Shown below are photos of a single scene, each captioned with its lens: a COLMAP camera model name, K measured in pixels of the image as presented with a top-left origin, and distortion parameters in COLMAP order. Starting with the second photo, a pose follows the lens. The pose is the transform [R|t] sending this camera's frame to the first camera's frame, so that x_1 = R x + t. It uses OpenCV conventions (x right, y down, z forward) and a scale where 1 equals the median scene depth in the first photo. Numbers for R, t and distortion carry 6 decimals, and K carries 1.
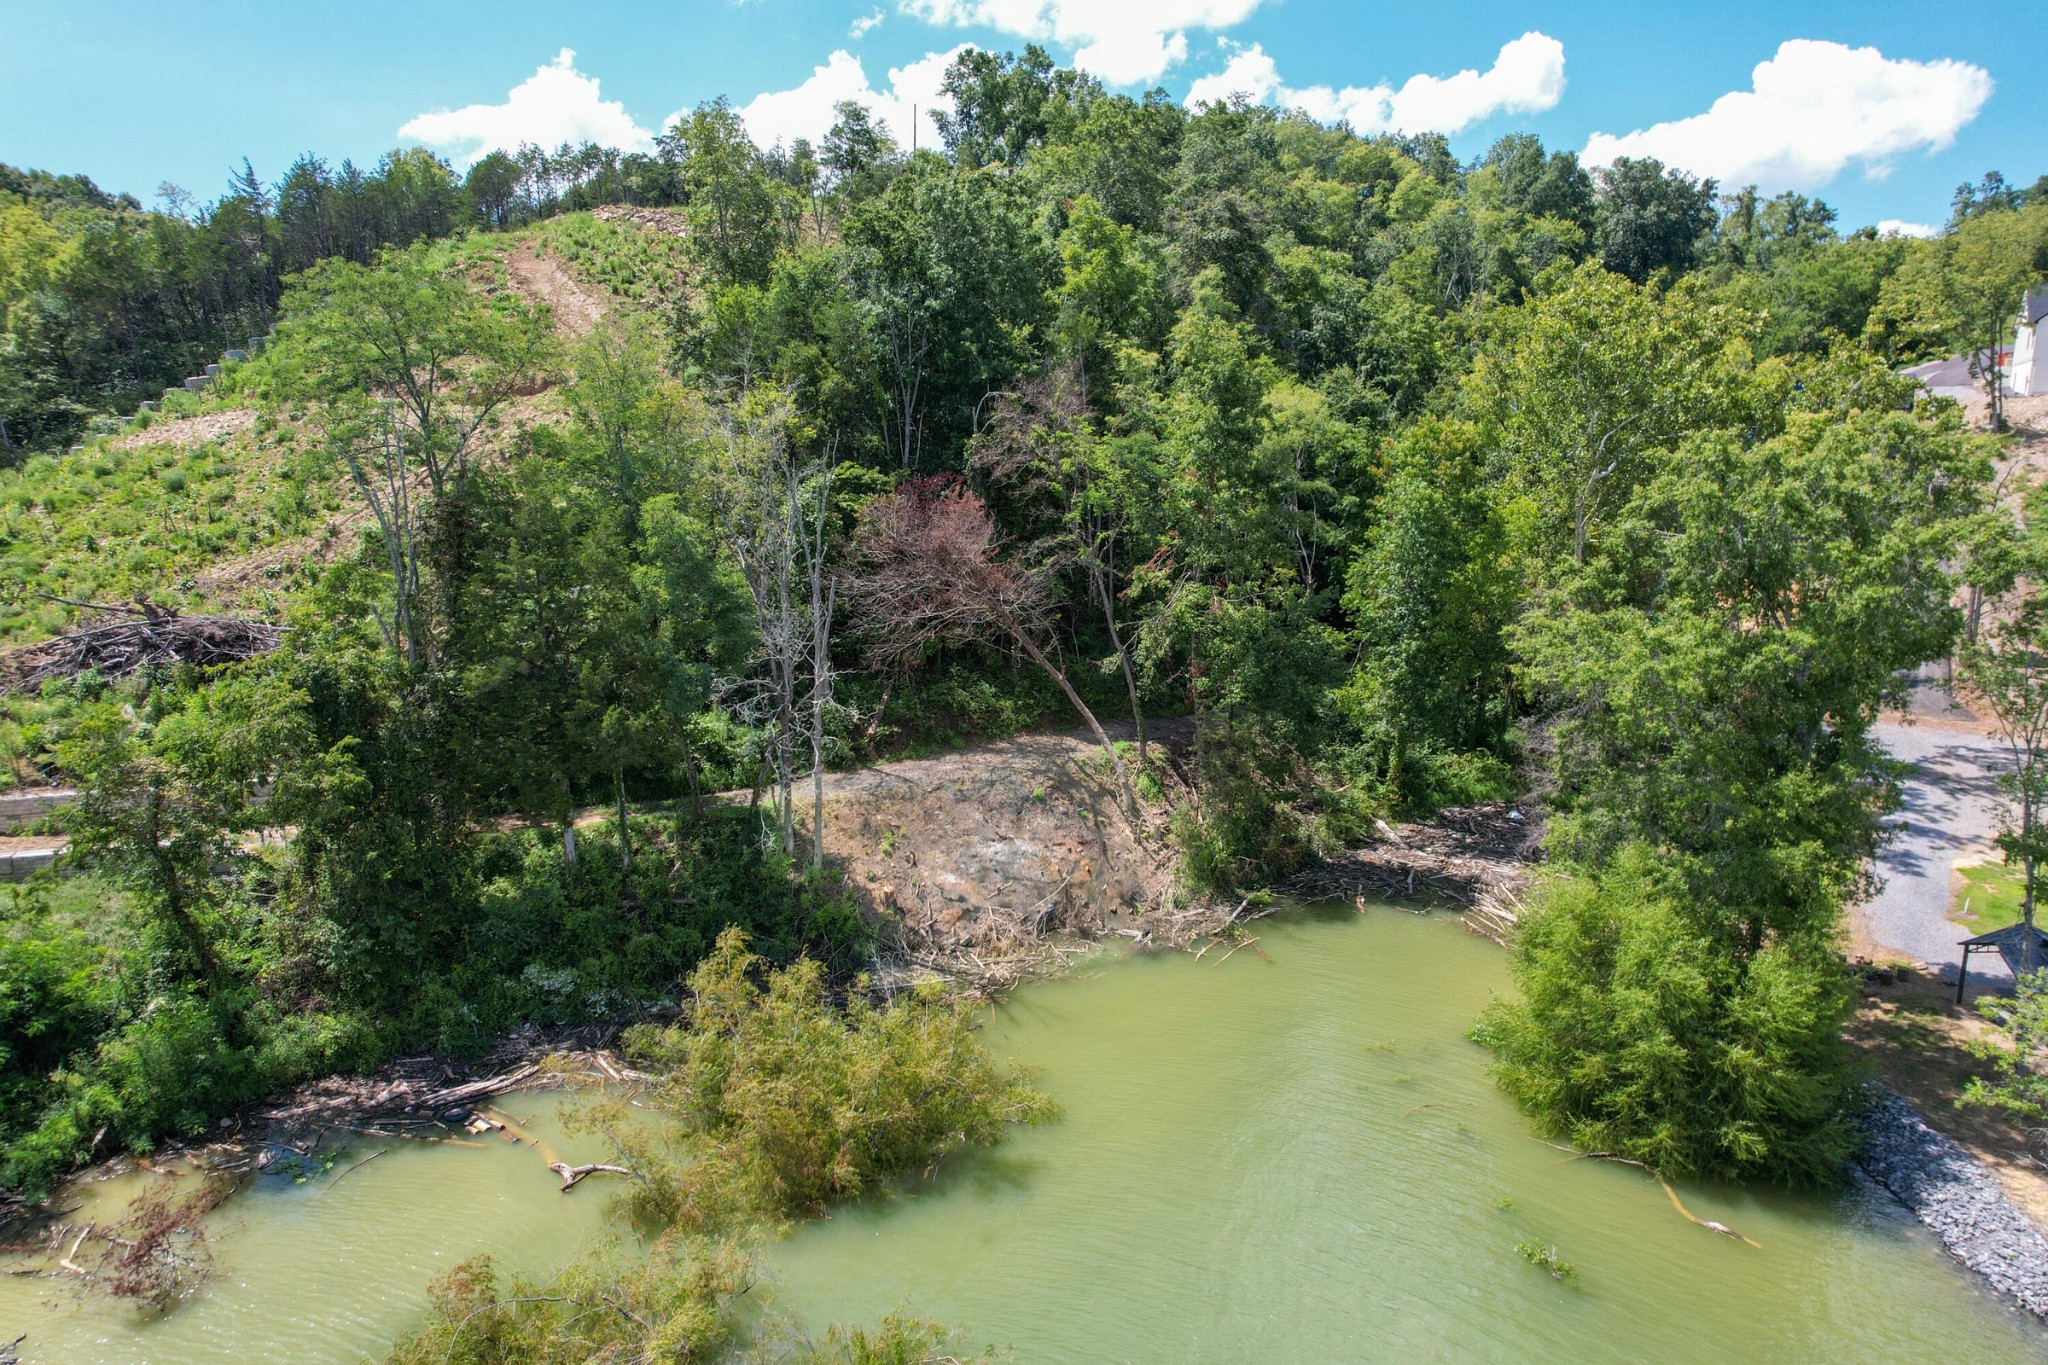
lens RADIAL K [[1326.7, 0, 1035.4], [0, 1326.7, 644.5], [0, 0, 1]] dist [-0.078724, 0.072368]
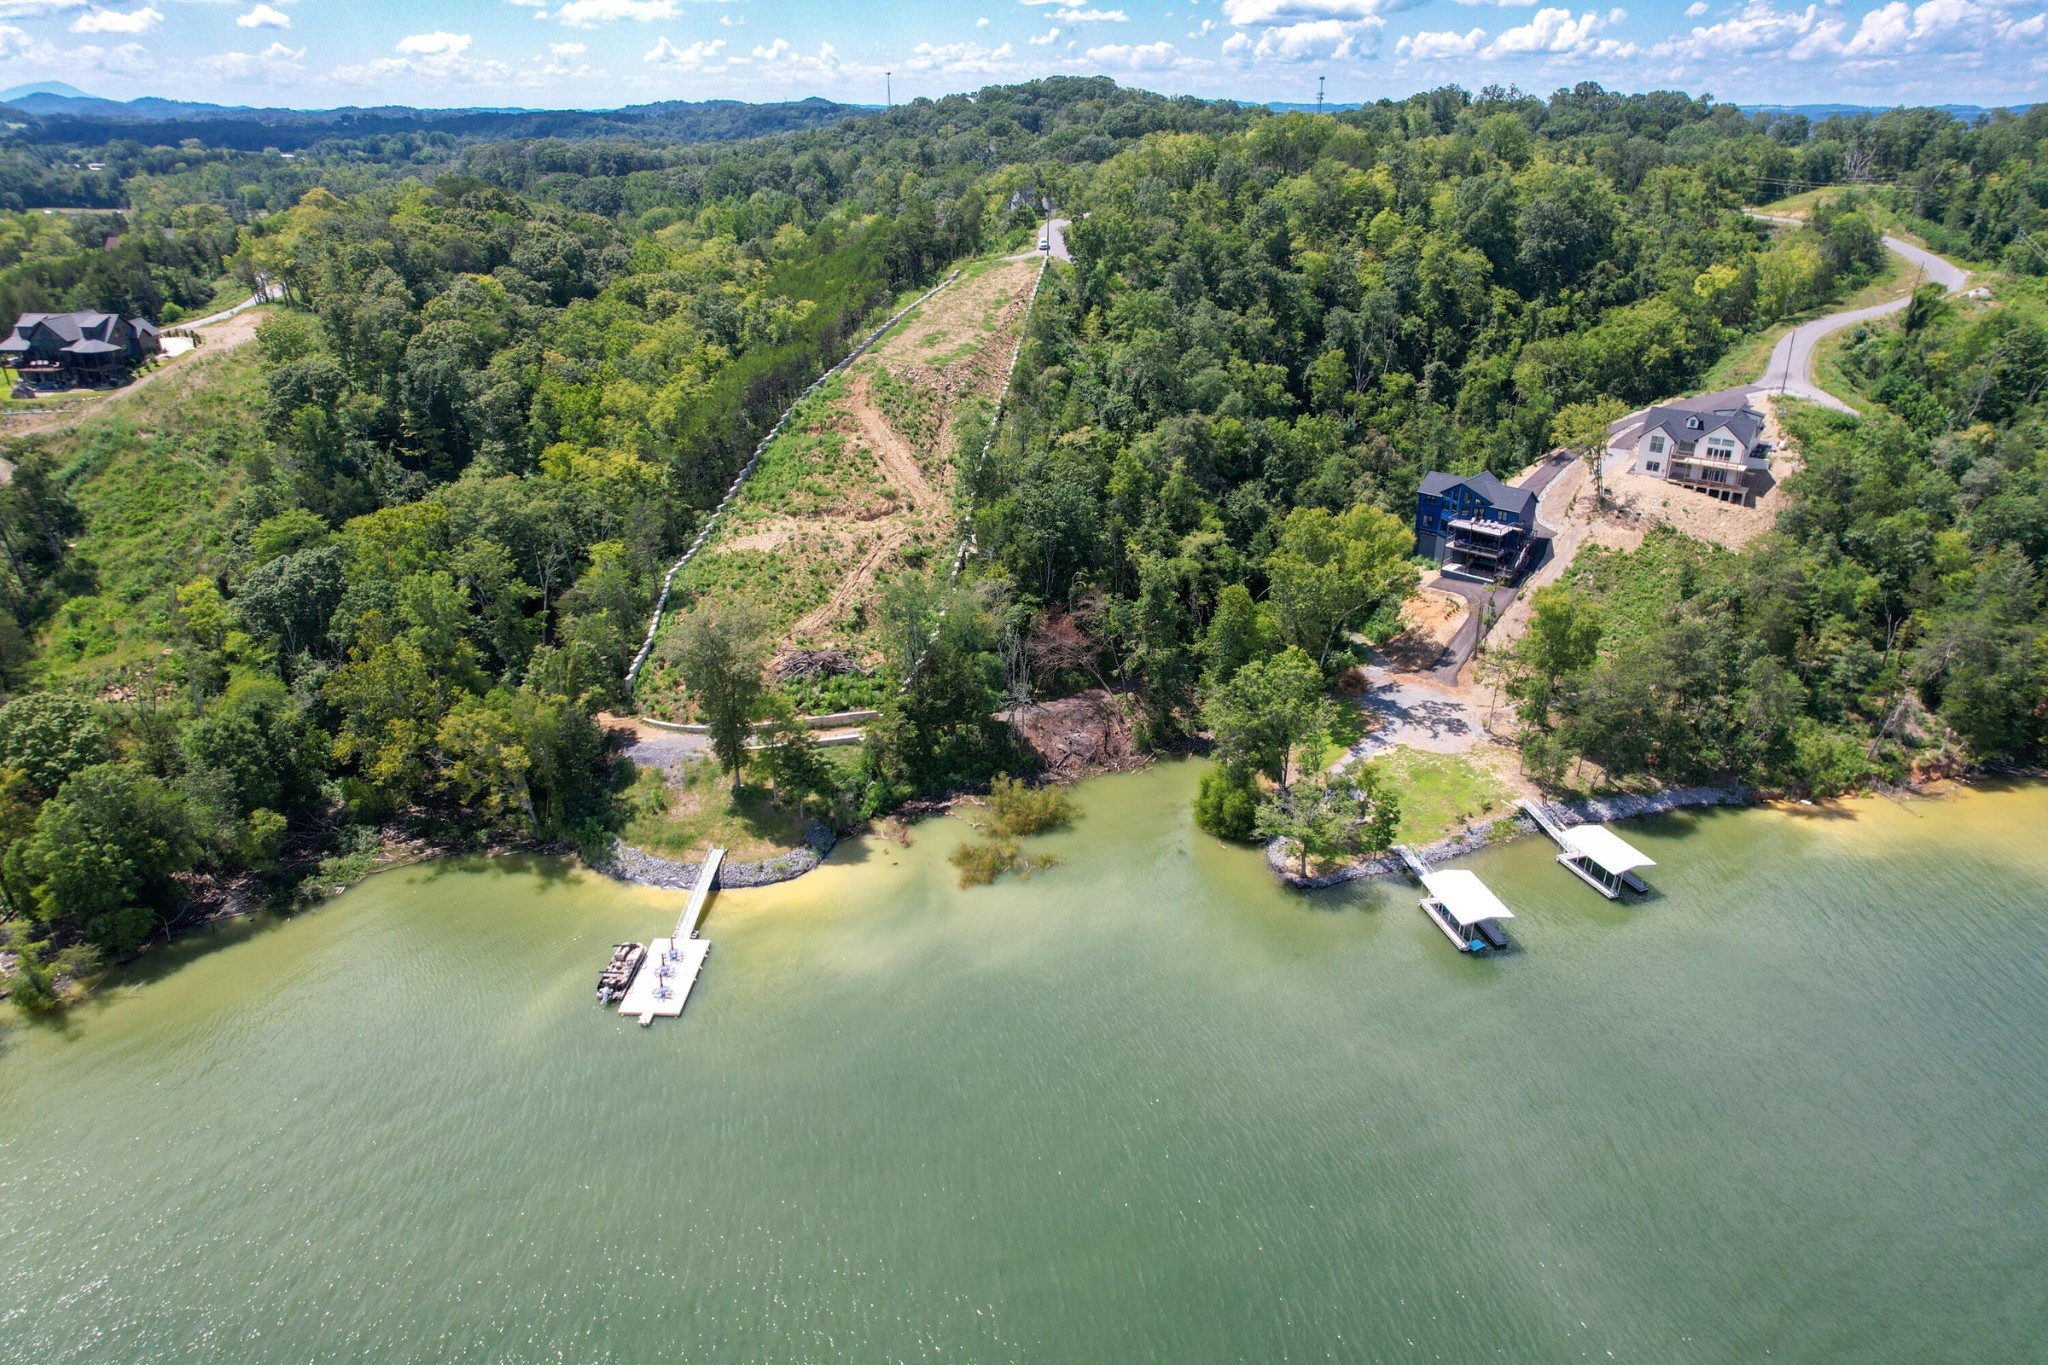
lens RADIAL K [[1300.1, 0, 1033.1], [0, 1300.1, 685.5], [0, 0, 1]] dist [-0.076852, 0.066385]
pose [[0.995732, 0.035336, -0.085264, 0.127932], [-0.012036, 0.965636, 0.259619, -0.747485], [0.091508, -0.257485, 0.961940, -1.933796]]
